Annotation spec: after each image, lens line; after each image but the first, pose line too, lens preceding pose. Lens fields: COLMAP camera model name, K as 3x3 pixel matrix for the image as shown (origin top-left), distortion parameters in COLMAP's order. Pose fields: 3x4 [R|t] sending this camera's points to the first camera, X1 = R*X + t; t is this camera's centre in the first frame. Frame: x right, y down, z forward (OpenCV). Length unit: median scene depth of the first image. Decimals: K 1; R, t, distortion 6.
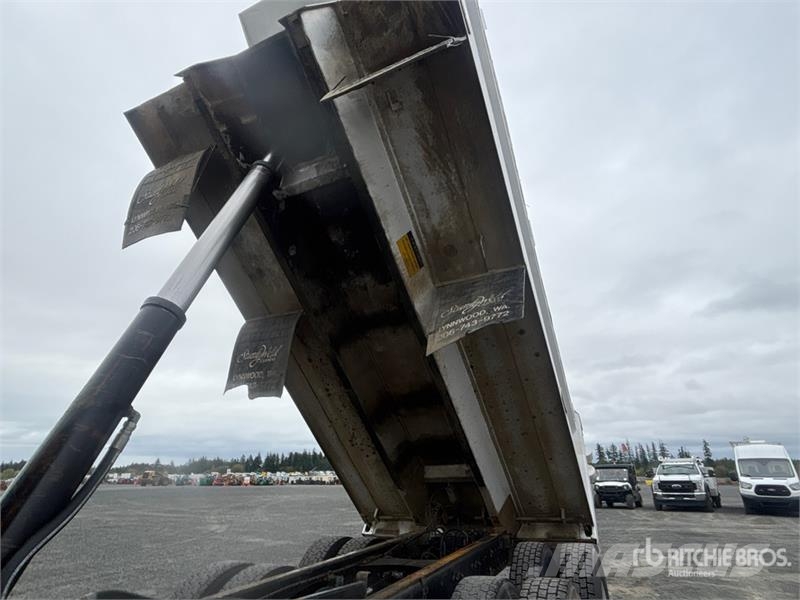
lens RADIAL K [[464.0, 0, 399.2], [0, 464.0, 302.0], [0, 0, 1]] dist [0.023216, -0.000596]
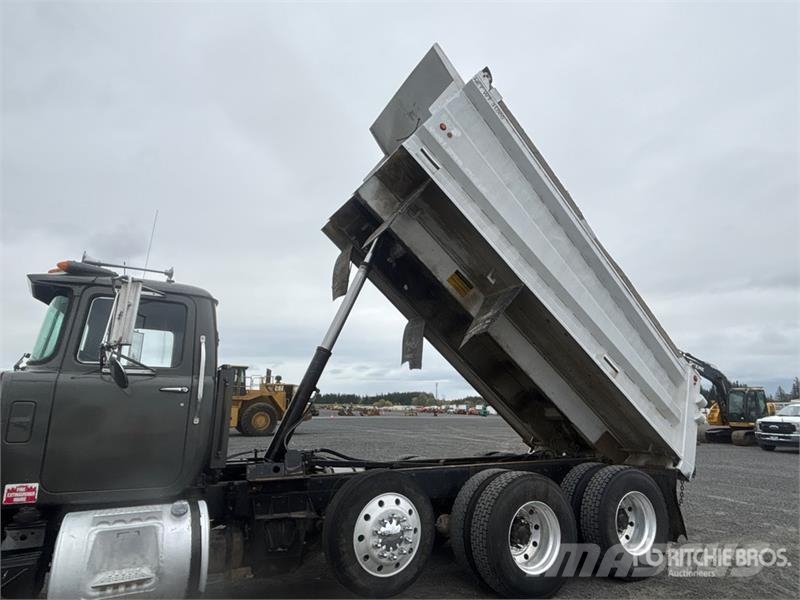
lens RADIAL K [[464.0, 0, 399.2], [0, 464.0, 302.0], [0, 0, 1]] dist [0.023216, -0.000596]
pose [[0.823343, -0.115510, -0.555665, 0.701421], [0.186399, 0.979794, 0.072516, -0.185773], [0.536061, -0.163281, 0.828238, -0.449453]]
